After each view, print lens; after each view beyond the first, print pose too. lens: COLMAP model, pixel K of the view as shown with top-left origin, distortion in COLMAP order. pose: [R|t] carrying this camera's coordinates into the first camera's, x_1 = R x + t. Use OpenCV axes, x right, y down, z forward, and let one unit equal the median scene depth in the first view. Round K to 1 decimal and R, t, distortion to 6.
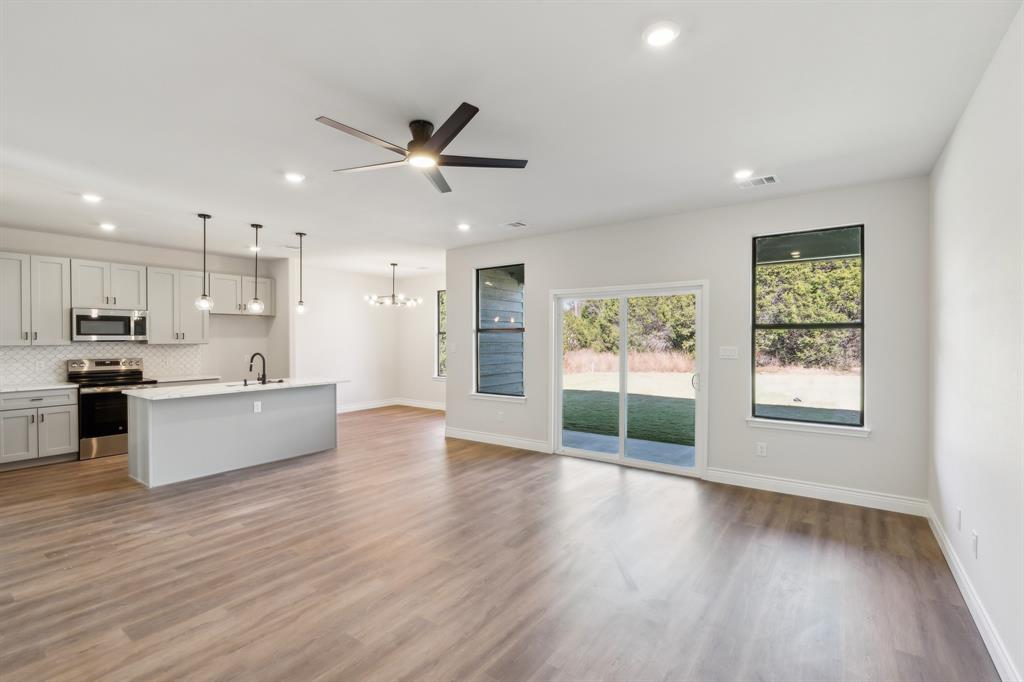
lens RADIAL K [[448.9, 0, 512.0], [0, 448.9, 341.0], [0, 0, 1]] dist [-0.012230, -0.000296]
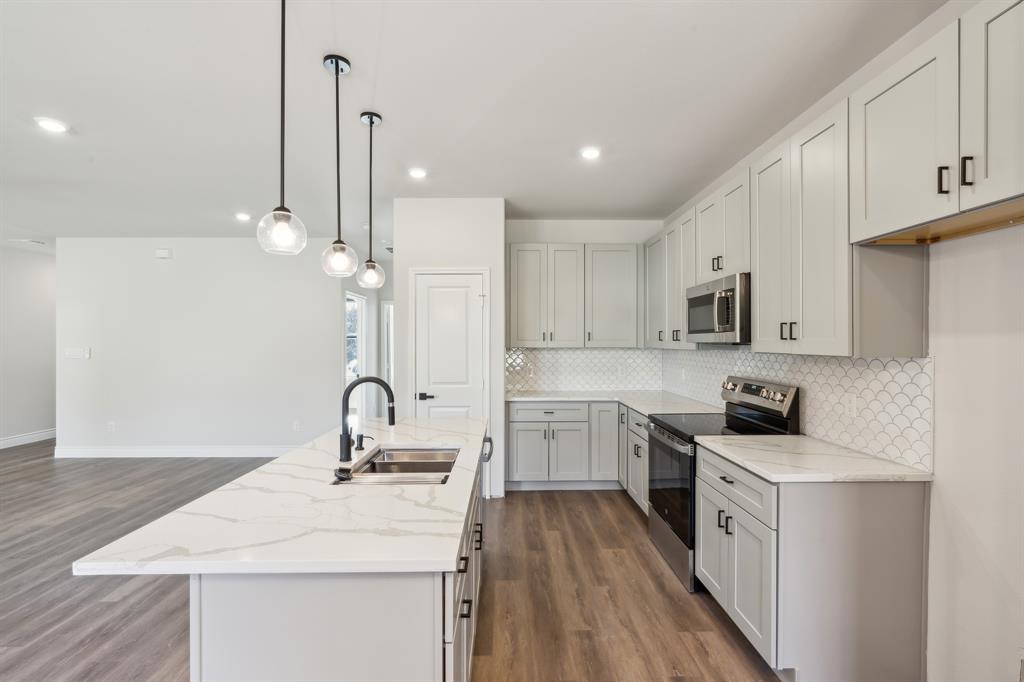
lens RADIAL K [[448.9, 0, 512.0], [0, 448.9, 341.0], [0, 0, 1]] dist [-0.012230, -0.000296]
pose [[-0.791421, 0.001988, -0.611268, -0.559953], [-0.002543, 0.999975, 0.006545, -0.008417], [0.611266, 0.006735, -0.791396, 1.787733]]
